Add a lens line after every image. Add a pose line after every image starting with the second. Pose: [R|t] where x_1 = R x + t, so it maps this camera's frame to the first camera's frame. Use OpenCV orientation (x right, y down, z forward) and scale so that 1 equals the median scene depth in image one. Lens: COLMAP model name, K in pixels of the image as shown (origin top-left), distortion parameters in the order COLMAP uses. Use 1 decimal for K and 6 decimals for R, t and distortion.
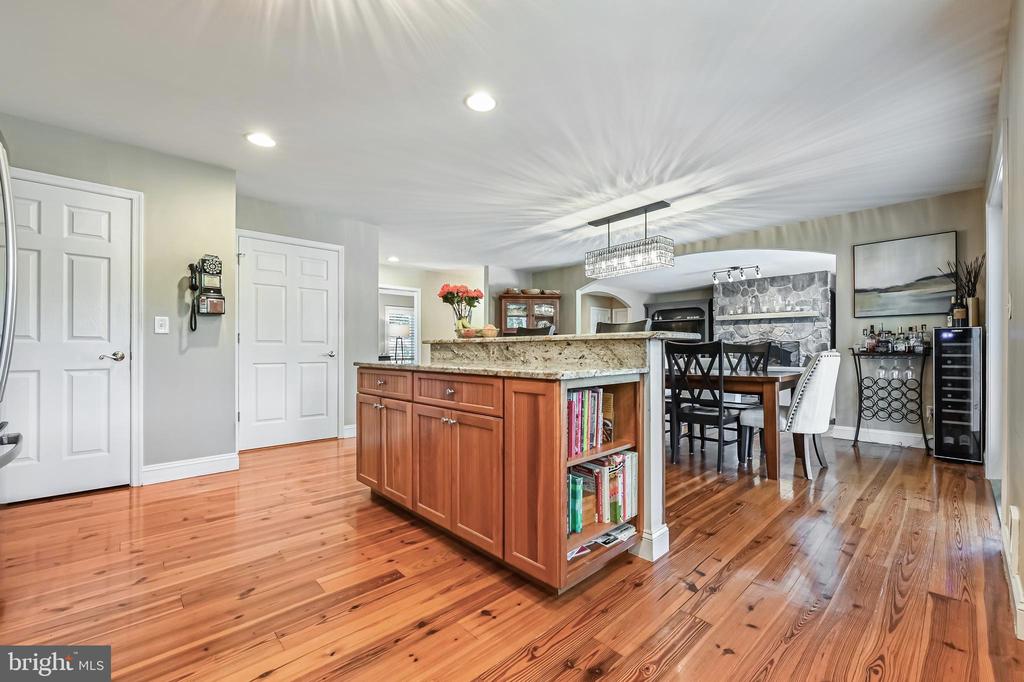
lens RADIAL K [[419.9, 0, 520.9], [0, 419.9, 348.8], [0, 0, 1]] dist [0.001734, 0.000296]
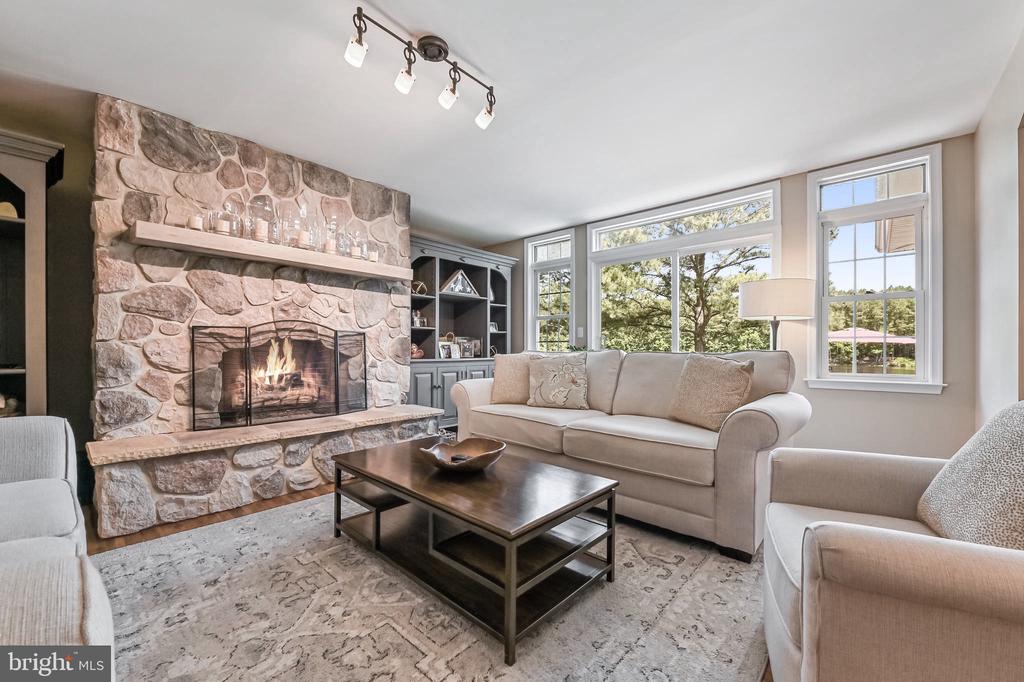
lens RADIAL K [[408.4, 0, 514.1], [0, 408.4, 349.3], [0, 0, 1]] dist [-0.002659, -0.000250]
pose [[-0.078359, 0.001657, 0.996924, 0.421639], [-0.001952, 0.999996, -0.001816, 0.000897], [-0.996923, -0.002089, -0.078356, 1.673341]]
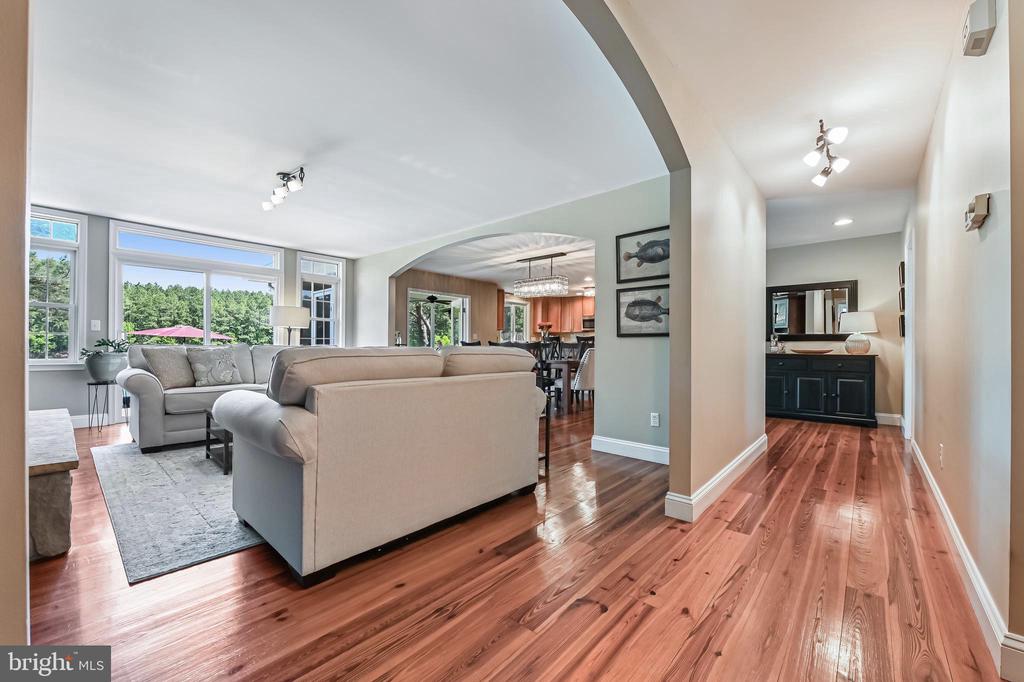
lens RADIAL K [[404.5, 0, 515.8], [0, 404.5, 342.1], [0, 0, 1]] dist [-0.009459, -0.000327]
pose [[-0.995791, -0.005651, -0.091478, 0.499277], [-0.004833, 0.999946, -0.009158, 0.001498], [0.091525, -0.008677, -0.995765, 2.584455]]
